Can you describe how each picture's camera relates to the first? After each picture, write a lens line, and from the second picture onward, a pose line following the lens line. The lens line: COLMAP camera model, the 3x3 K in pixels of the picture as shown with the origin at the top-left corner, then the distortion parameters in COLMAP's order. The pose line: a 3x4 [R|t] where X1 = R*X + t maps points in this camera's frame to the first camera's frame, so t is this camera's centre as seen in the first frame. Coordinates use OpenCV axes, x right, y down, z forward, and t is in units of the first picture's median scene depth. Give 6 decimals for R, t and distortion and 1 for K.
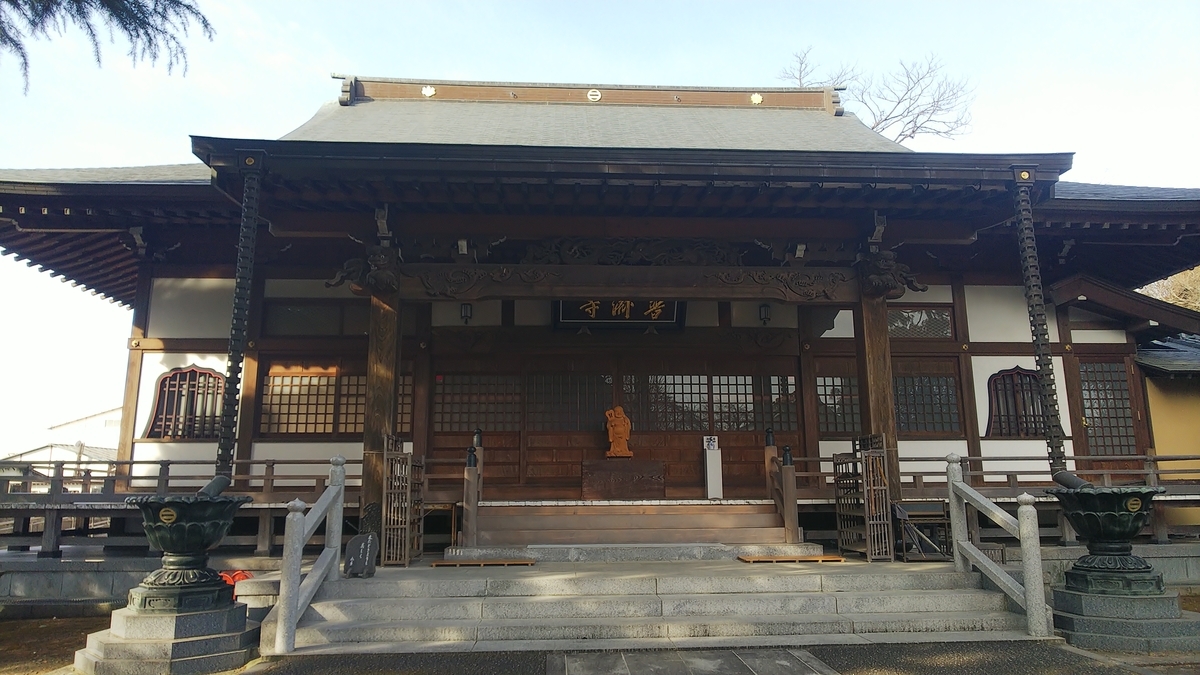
lens RADIAL K [[754.0, 0, 600.0], [0, 754.0, 337.5], [0, 0, 1]] dist [-0.027828, 0.000152]
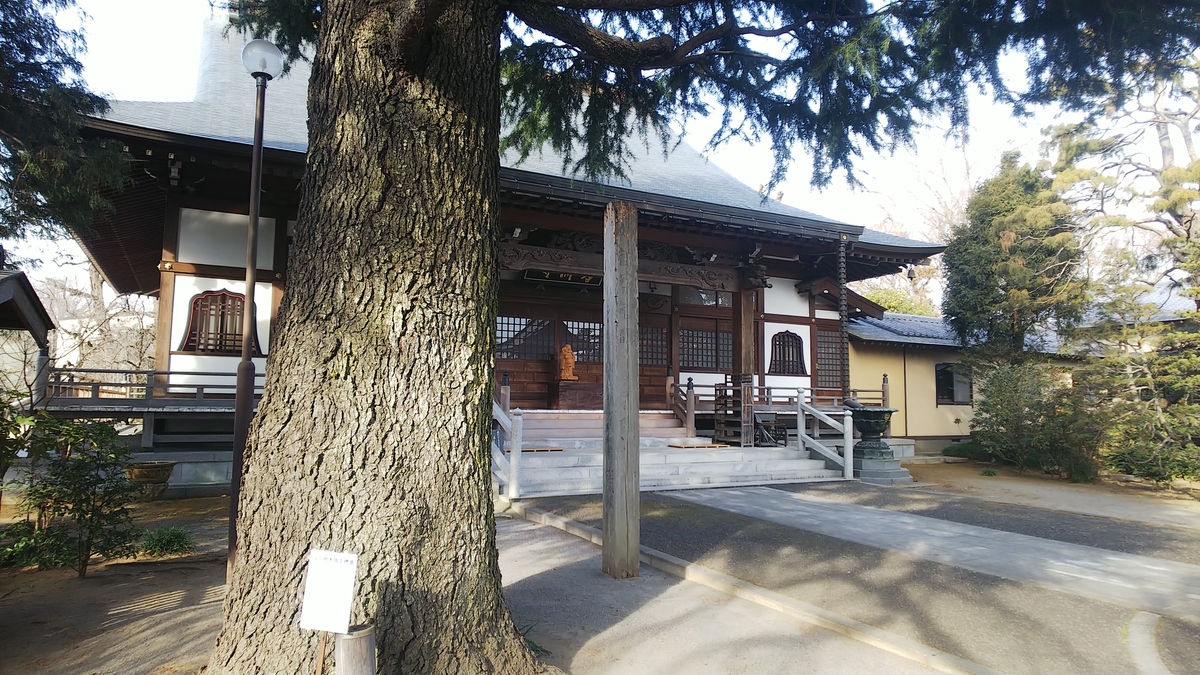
lens RADIAL K [[754.0, 0, 600.0], [0, 754.0, 337.5], [0, 0, 1]] dist [-0.027828, 0.000152]
pose [[0.901589, 0.053437, 0.429281, -0.525797], [-0.106081, 0.989353, 0.099639, -0.068519], [-0.419386, -0.135372, 0.897658, -0.297293]]
